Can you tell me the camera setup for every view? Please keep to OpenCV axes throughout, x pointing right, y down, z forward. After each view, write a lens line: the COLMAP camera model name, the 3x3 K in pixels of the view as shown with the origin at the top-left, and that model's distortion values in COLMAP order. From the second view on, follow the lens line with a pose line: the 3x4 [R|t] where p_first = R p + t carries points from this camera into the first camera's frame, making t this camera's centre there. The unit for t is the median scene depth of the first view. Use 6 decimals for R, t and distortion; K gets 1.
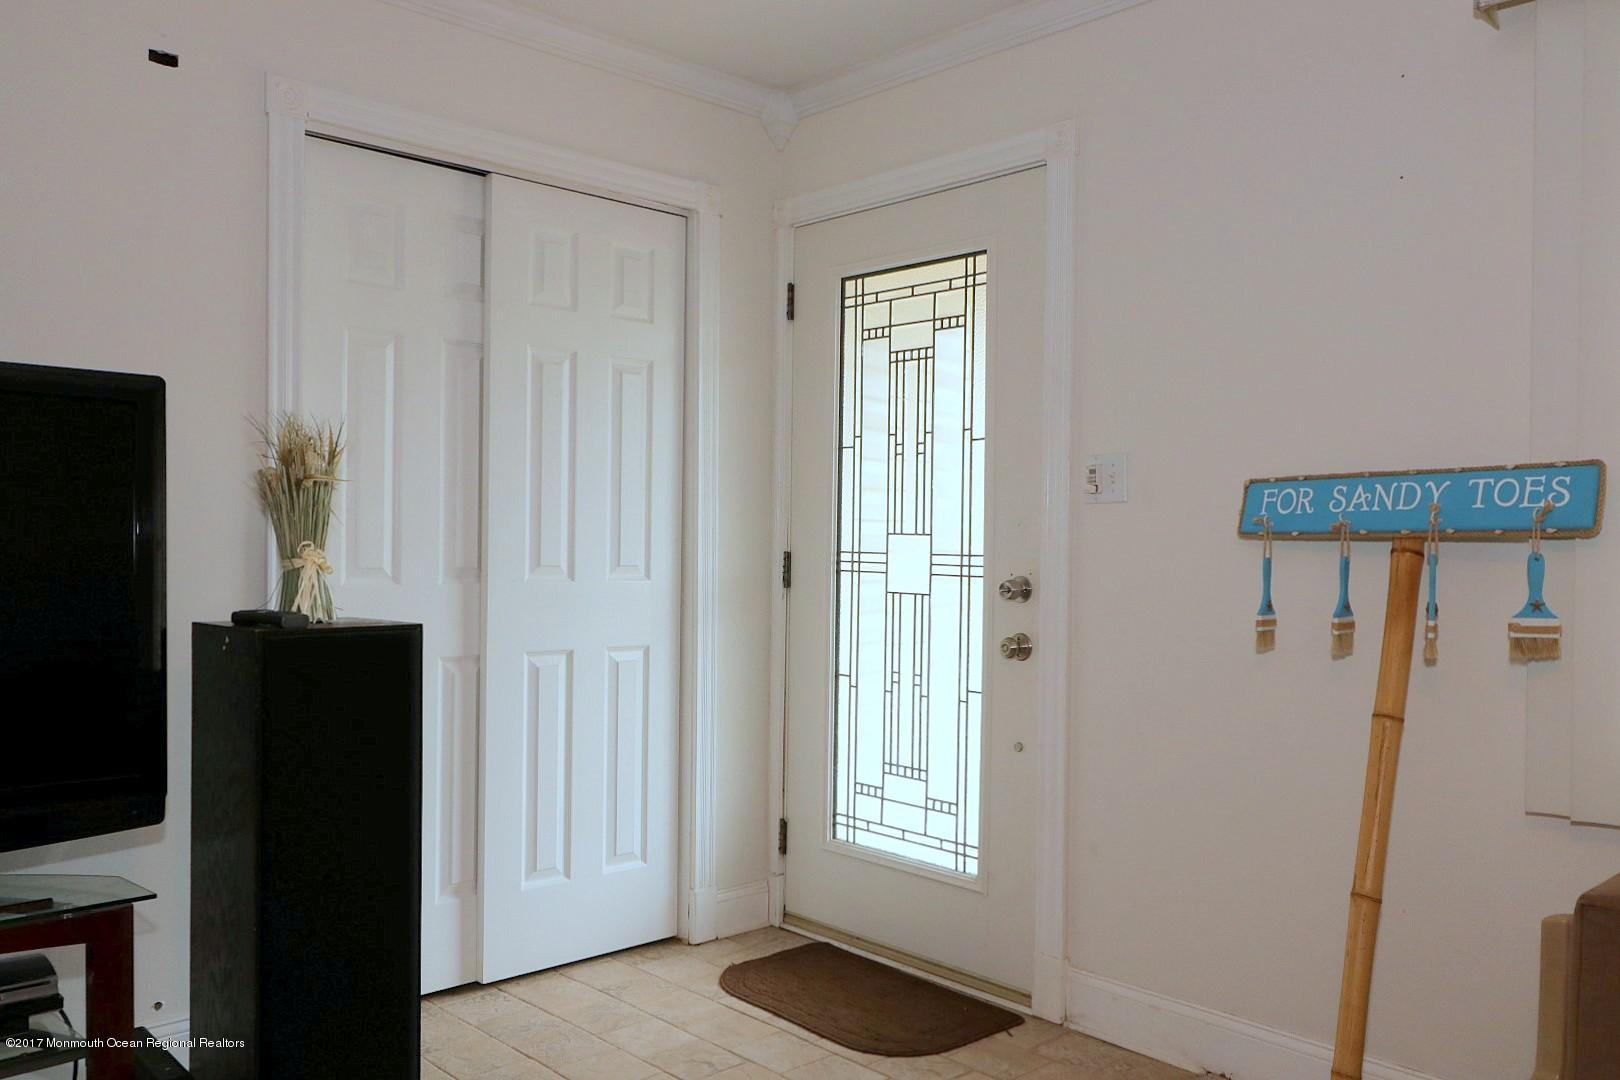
lens RADIAL K [[1292.9, 0, 811.7], [0, 1292.9, 546.0], [0, 0, 1]] dist [0.016761, -0.001254]
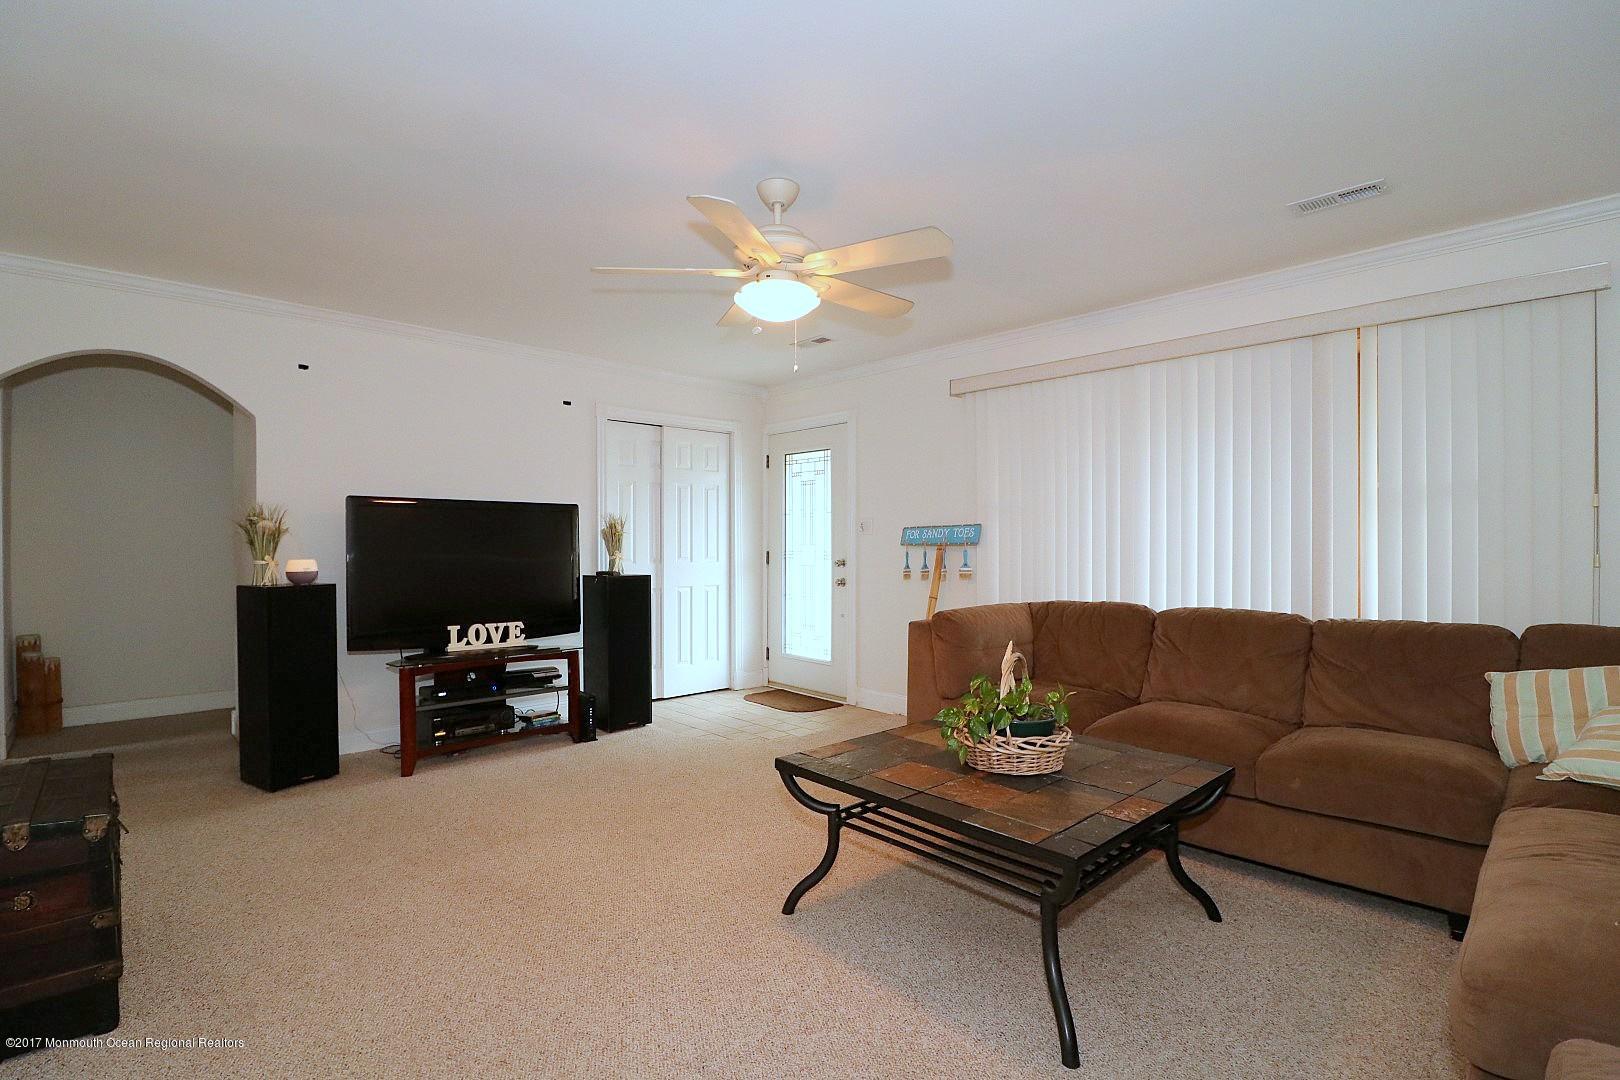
lens RADIAL K [[748.2, 0, 815.7], [0, 748.2, 530.7], [0, 0, 1]] dist [-0.005406, -0.010867]
pose [[0.999903, -0.013950, -0.000393, 0.100262], [0.013940, 0.999700, -0.020141, -0.007178], [0.000674, 0.020133, 0.999797, -0.718145]]
